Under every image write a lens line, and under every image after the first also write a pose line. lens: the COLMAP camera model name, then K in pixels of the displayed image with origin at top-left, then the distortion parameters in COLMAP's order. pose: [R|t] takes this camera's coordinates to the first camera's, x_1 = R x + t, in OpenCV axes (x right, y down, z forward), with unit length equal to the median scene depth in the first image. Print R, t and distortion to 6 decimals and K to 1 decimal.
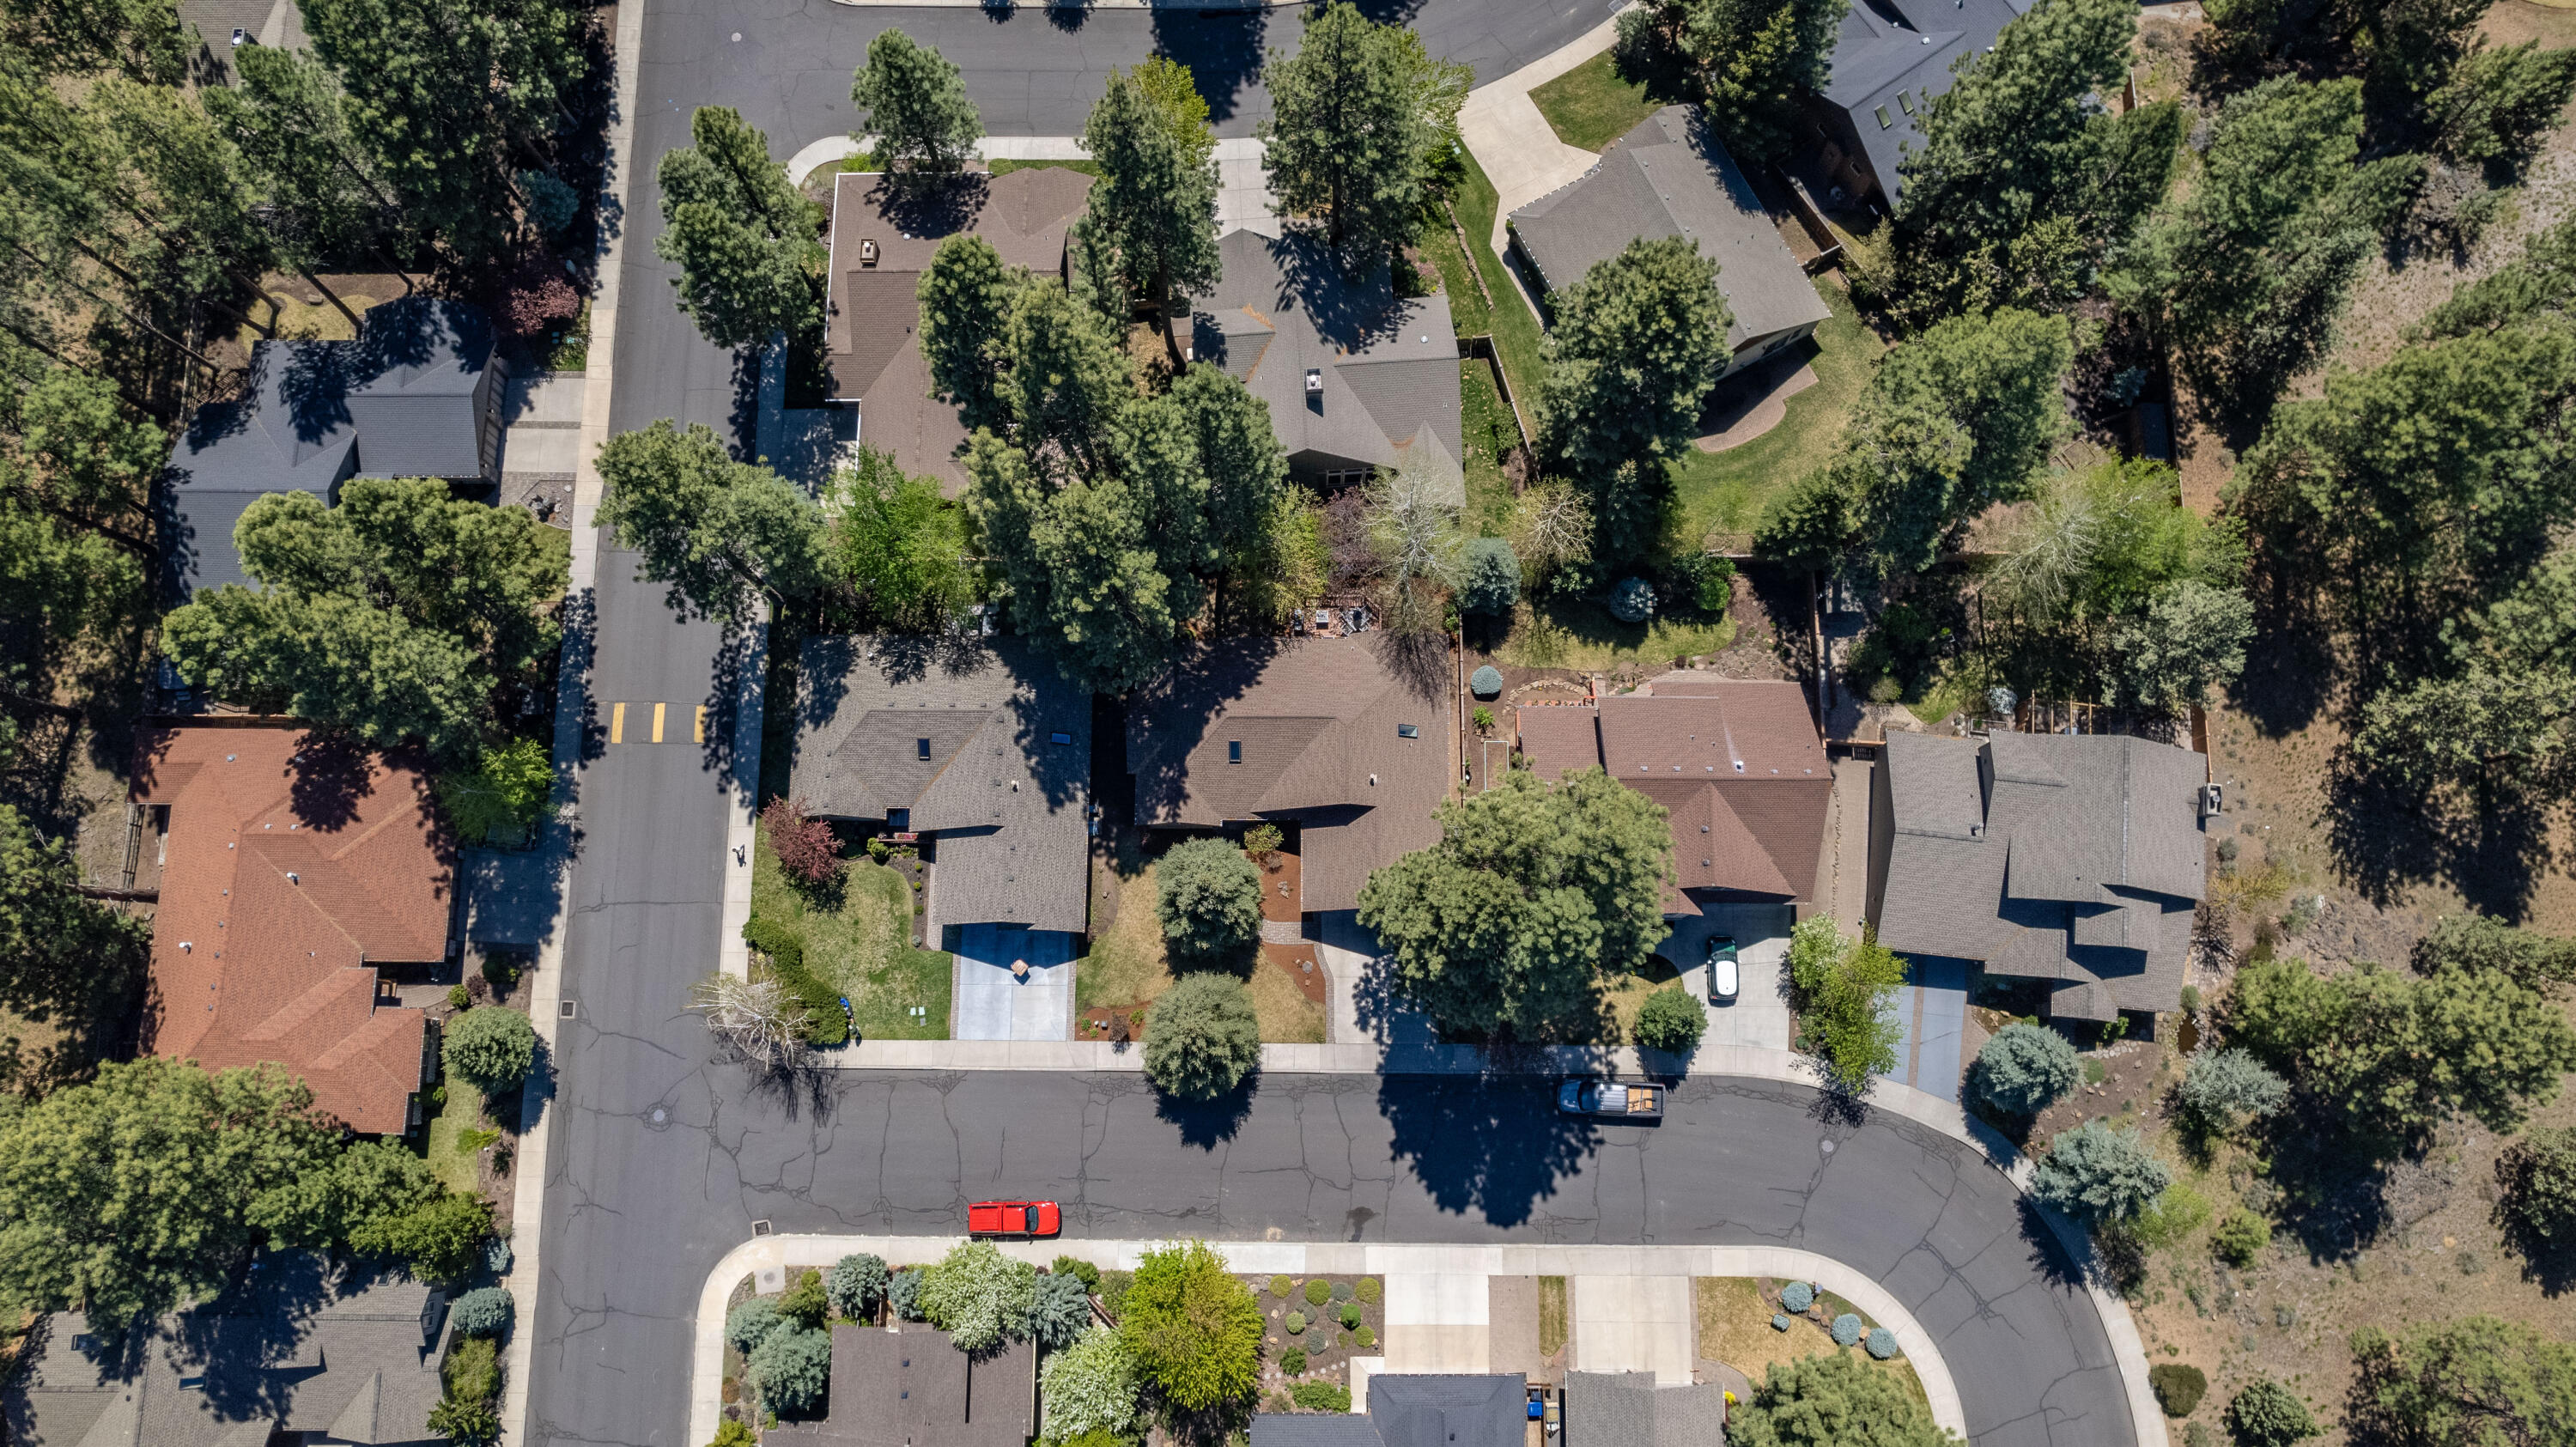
lens RADIAL K [[1665.4, 0, 1288.0], [0, 1665.4, 723.5], [0, 0, 1]] dist [-0.042654, 0.000425]
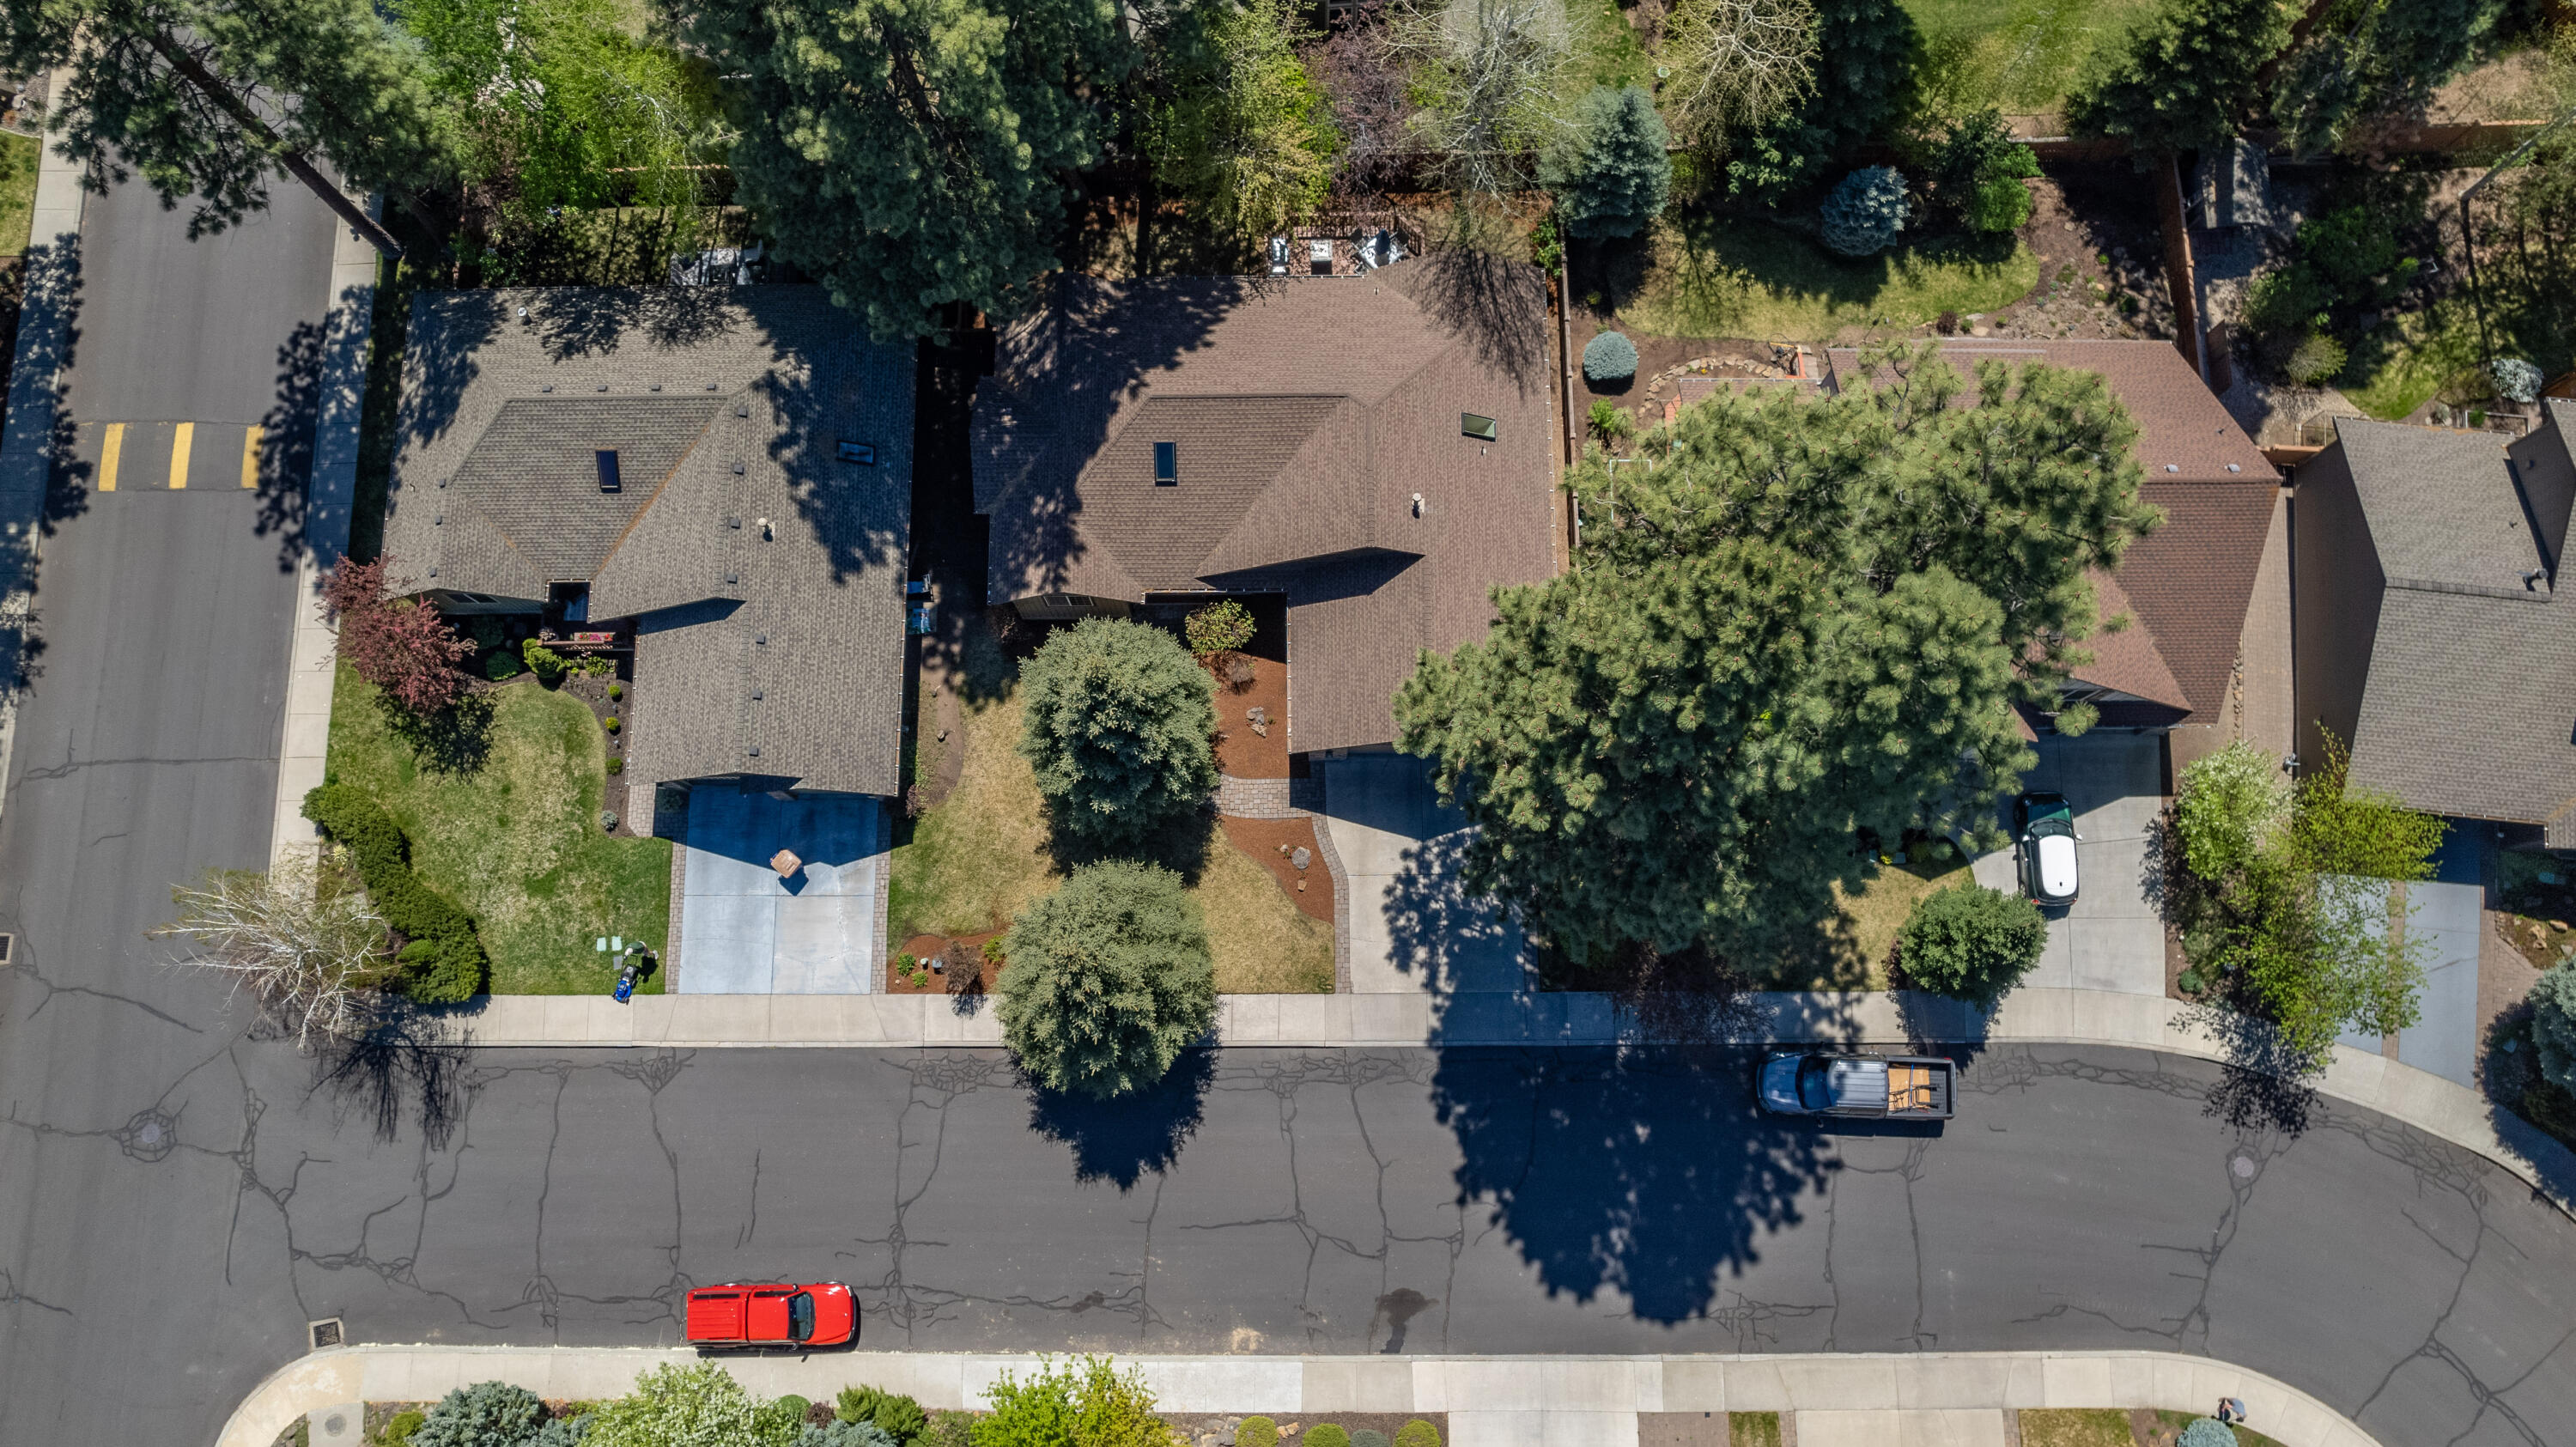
lens RADIAL K [[1683.0, 0, 1288.0], [0, 1683.0, 723.5], [0, 0, 1]] dist [-0.062838, 0.049214]
pose [[0.999949, -0.009447, 0.003432, 0.005802], [0.009437, 0.999951, 0.002996, 0.100552], [-0.003460, -0.002963, 0.999990, 0.440193]]
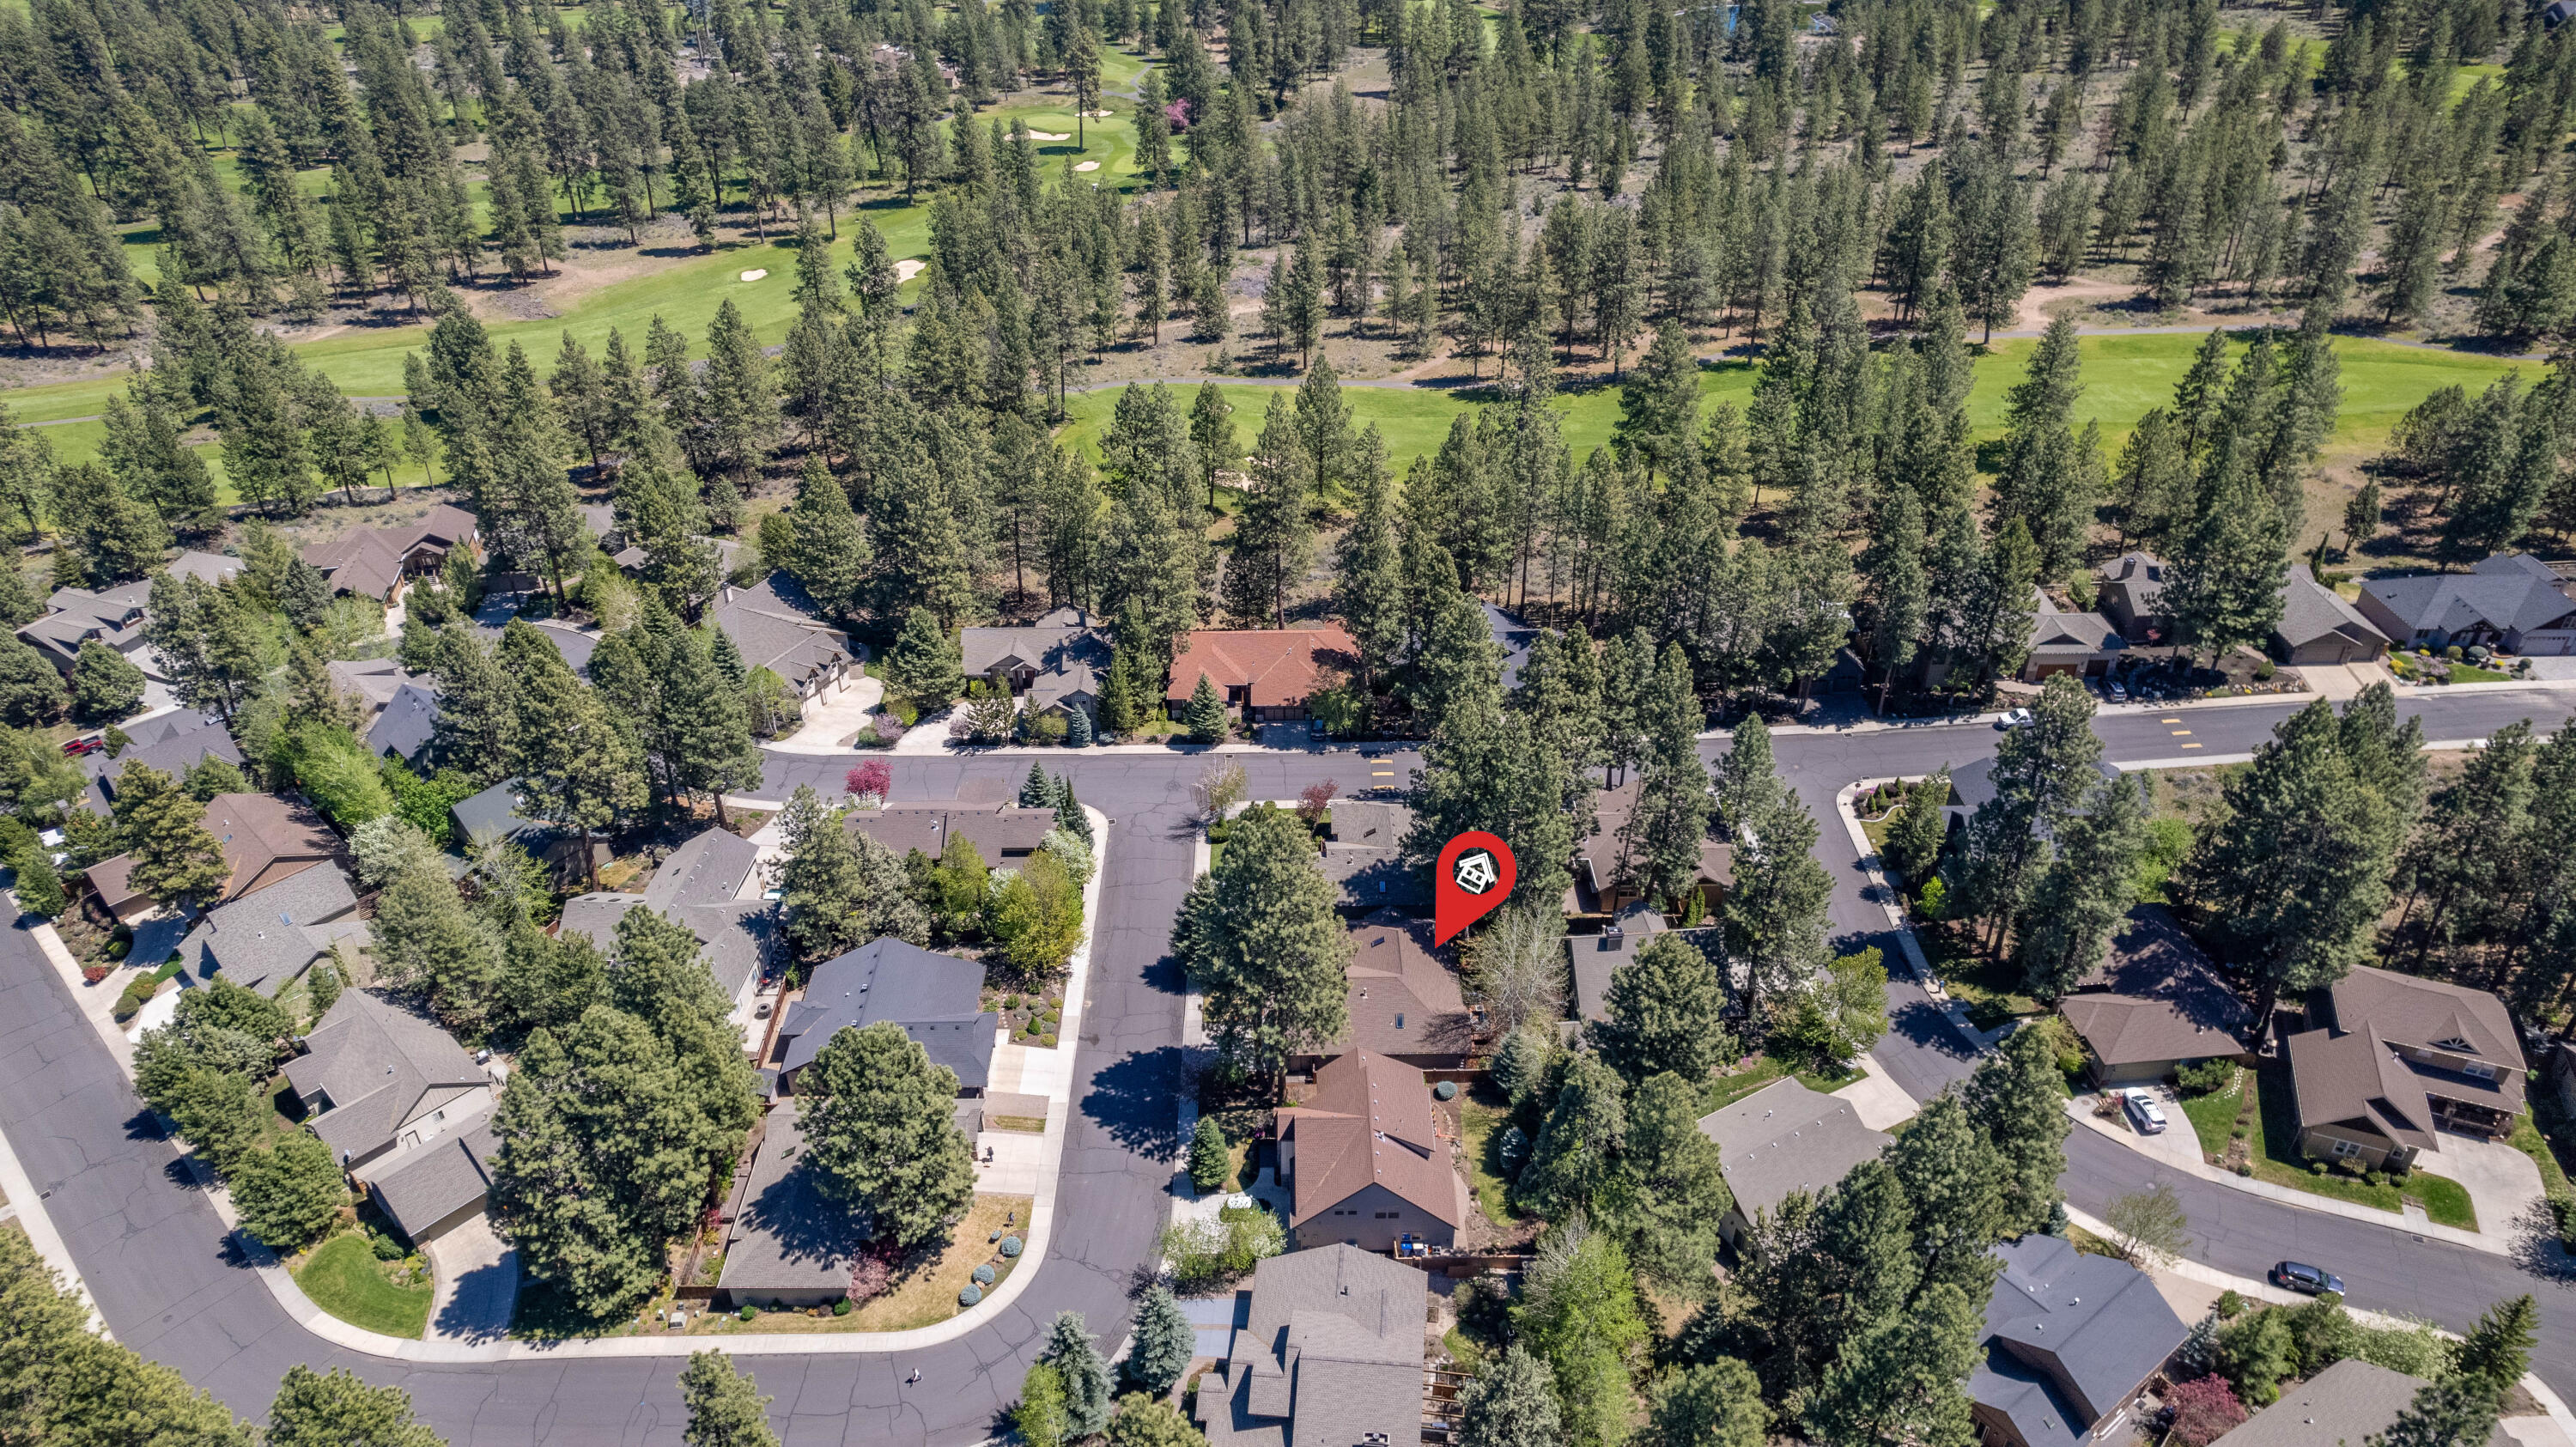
lens RADIAL K [[1683.0, 0, 1288.0], [0, 1683.0, 723.5], [0, 0, 1]] dist [-0.062838, 0.049214]
pose [[0.015747, 0.555827, -0.831149, 1.182633], [-0.975839, 0.189715, 0.108383, -0.111904], [0.217924, 0.809360, 0.545385, -0.074286]]
